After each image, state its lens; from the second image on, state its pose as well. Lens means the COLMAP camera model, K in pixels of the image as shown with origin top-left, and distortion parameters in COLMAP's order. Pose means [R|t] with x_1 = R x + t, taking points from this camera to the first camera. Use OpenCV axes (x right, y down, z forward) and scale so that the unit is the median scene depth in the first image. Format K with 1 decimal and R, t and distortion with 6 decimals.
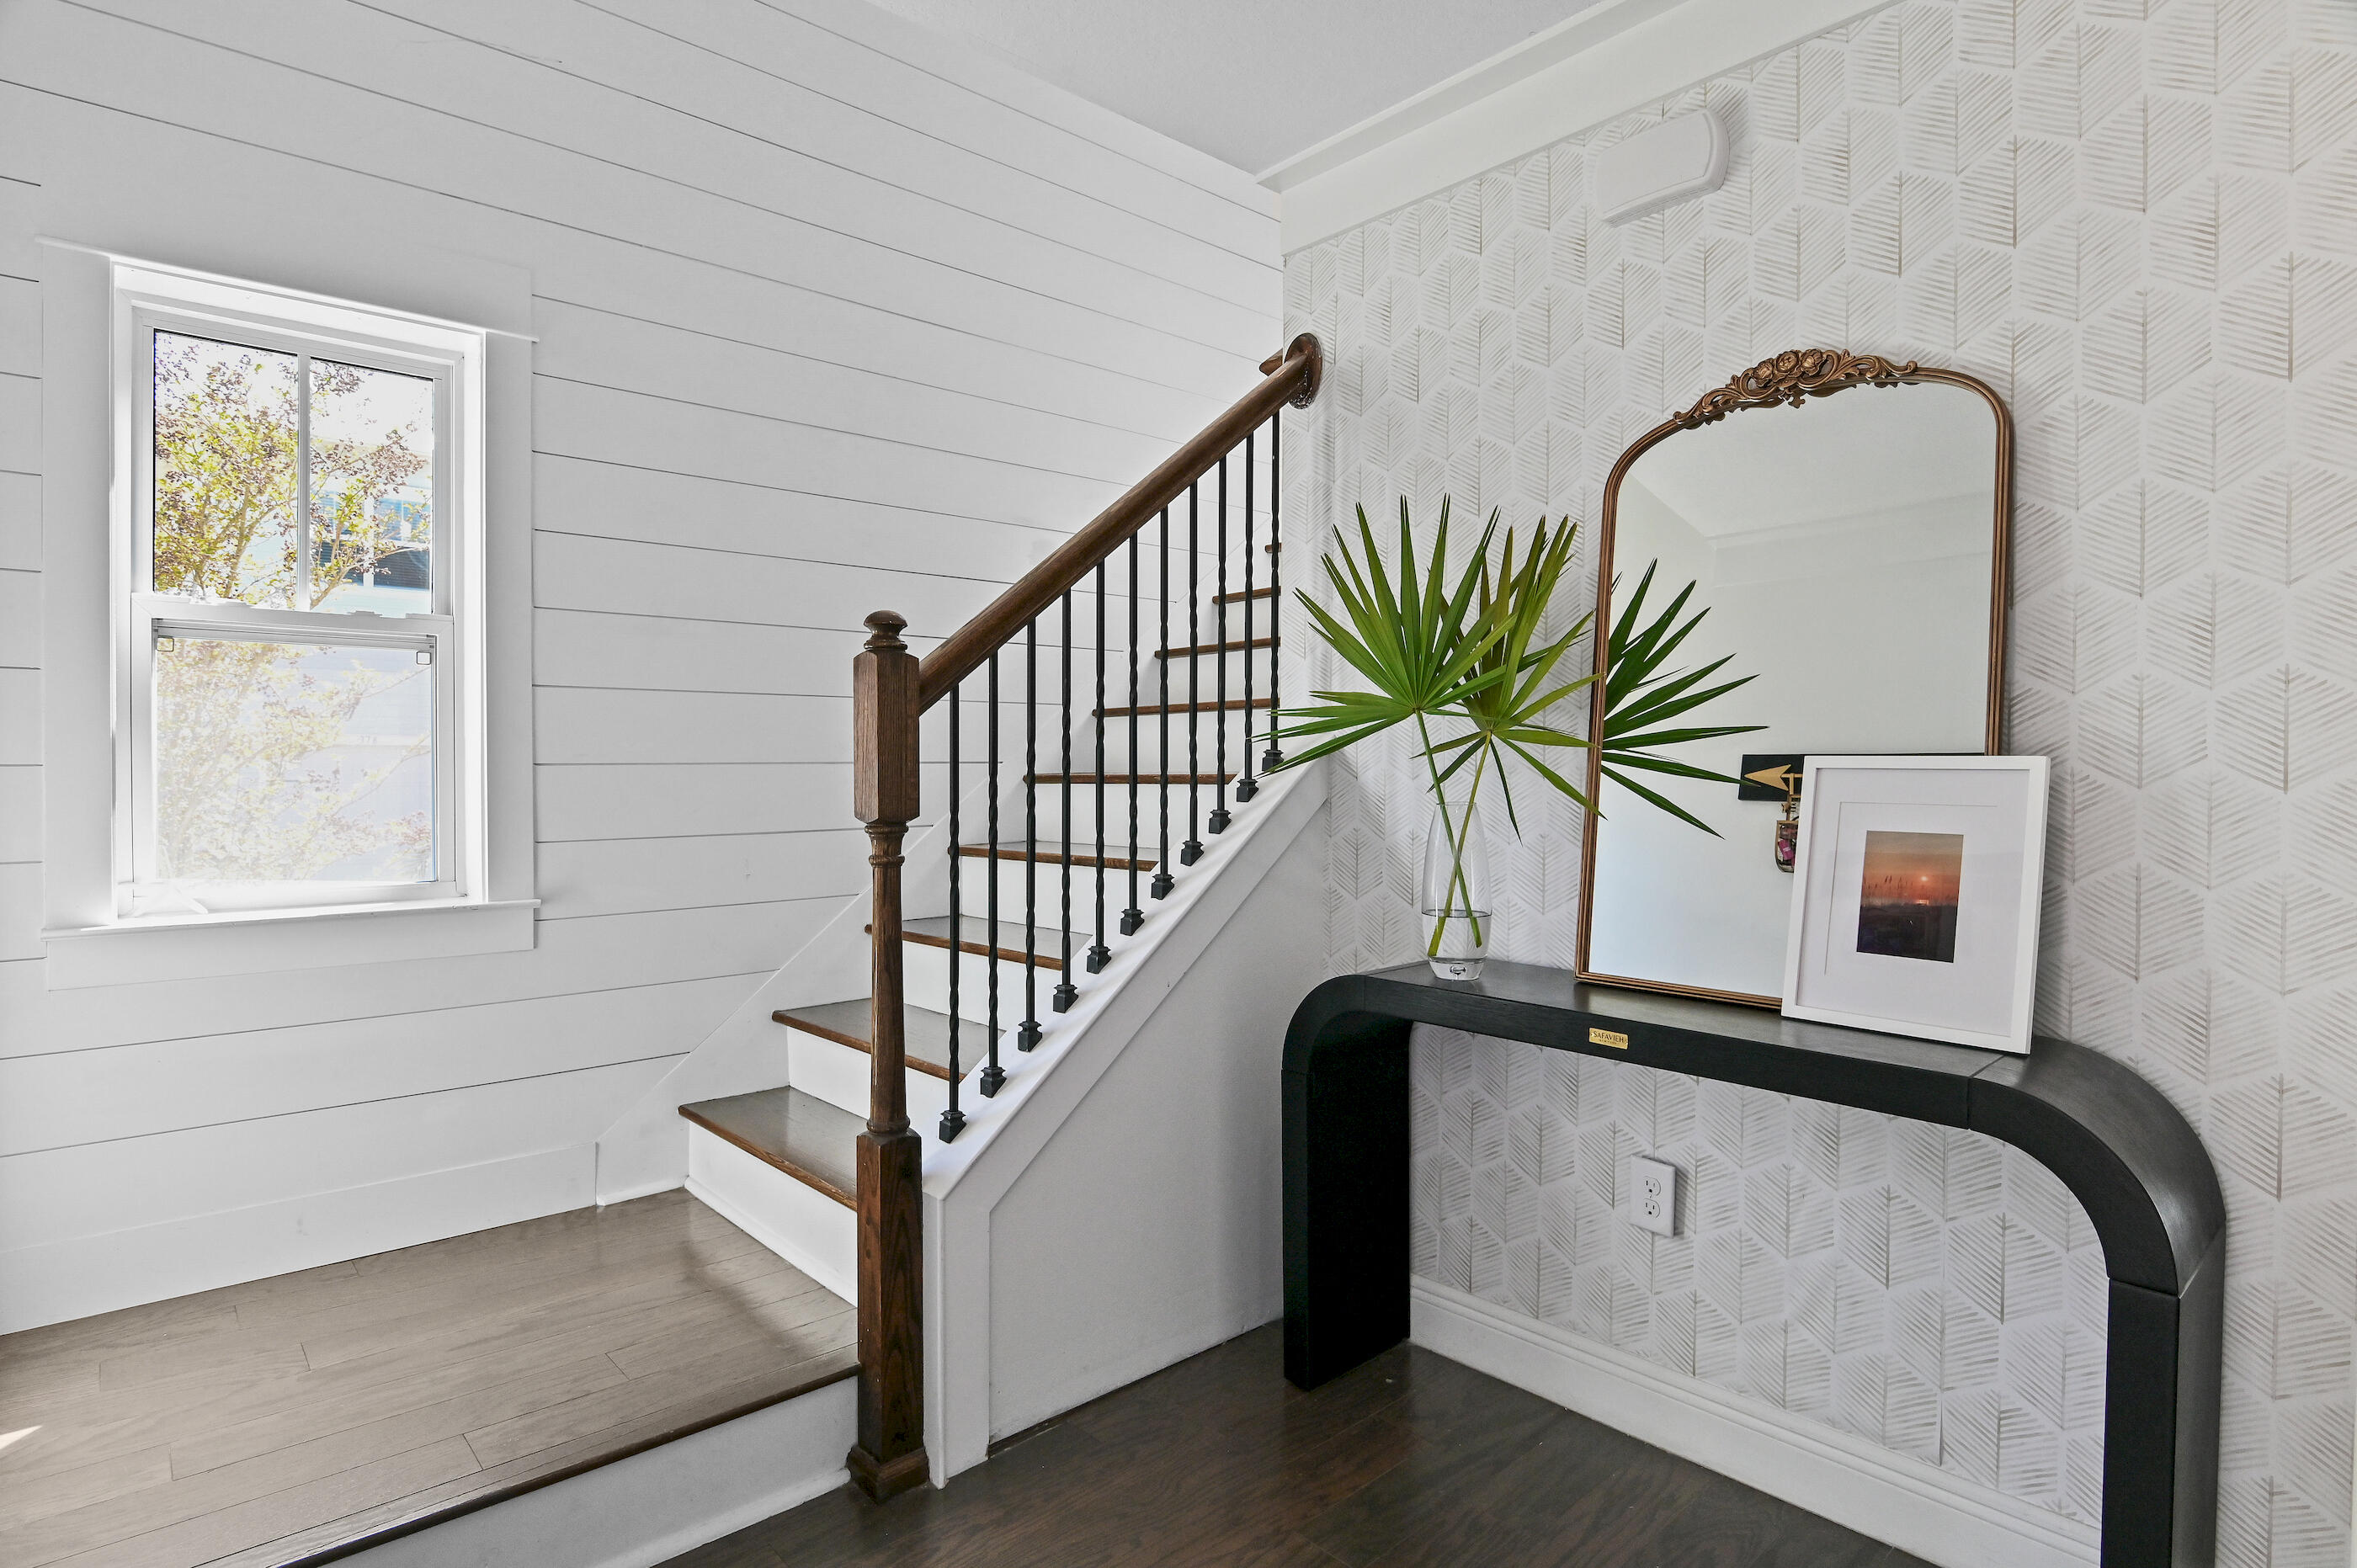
lens RADIAL K [[1215.8, 0, 1170.1], [0, 1215.8, 783.3], [0, 0, 1]] dist [-0.008359, -0.000893]
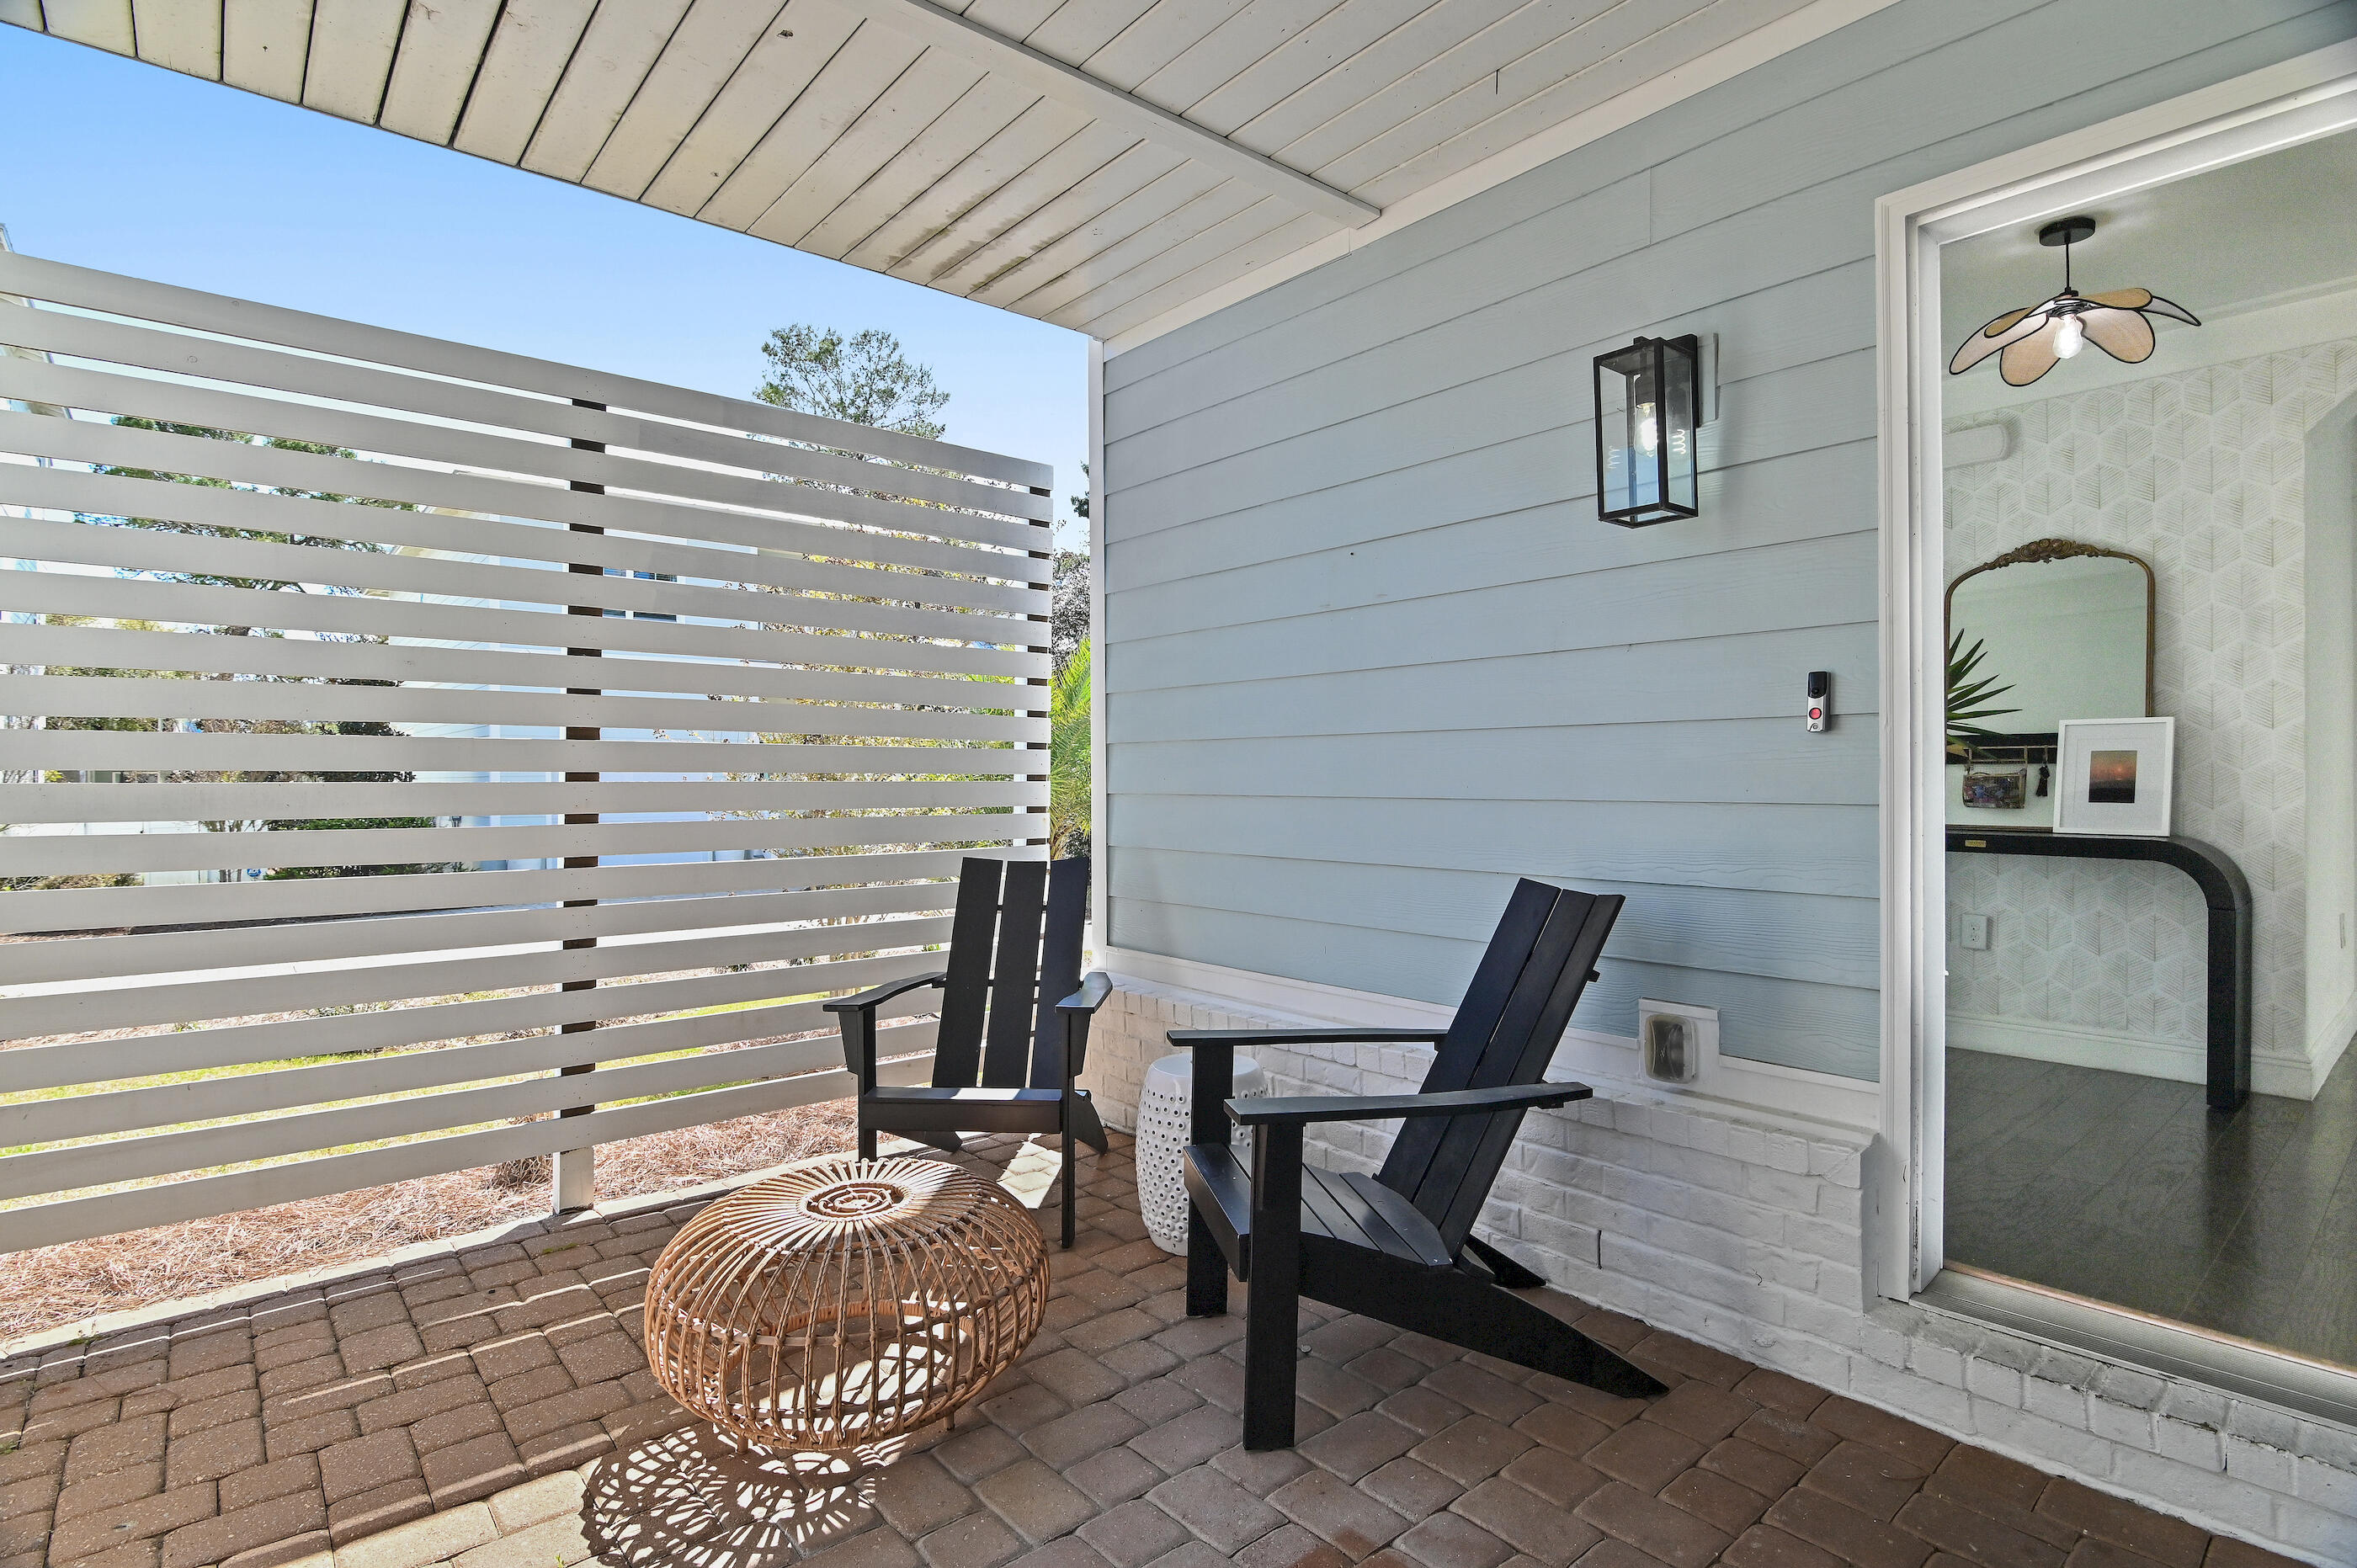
lens RADIAL K [[1175.6, 0, 1187.1], [0, 1175.6, 782.1], [0, 0, 1]] dist [-0.005070, 0.001245]
pose [[0.999882, -0.004707, -0.014609, -1.105680], [0.004529, 0.999916, -0.012177, 0.115753], [0.014665, 0.012109, 0.999819, -1.249441]]
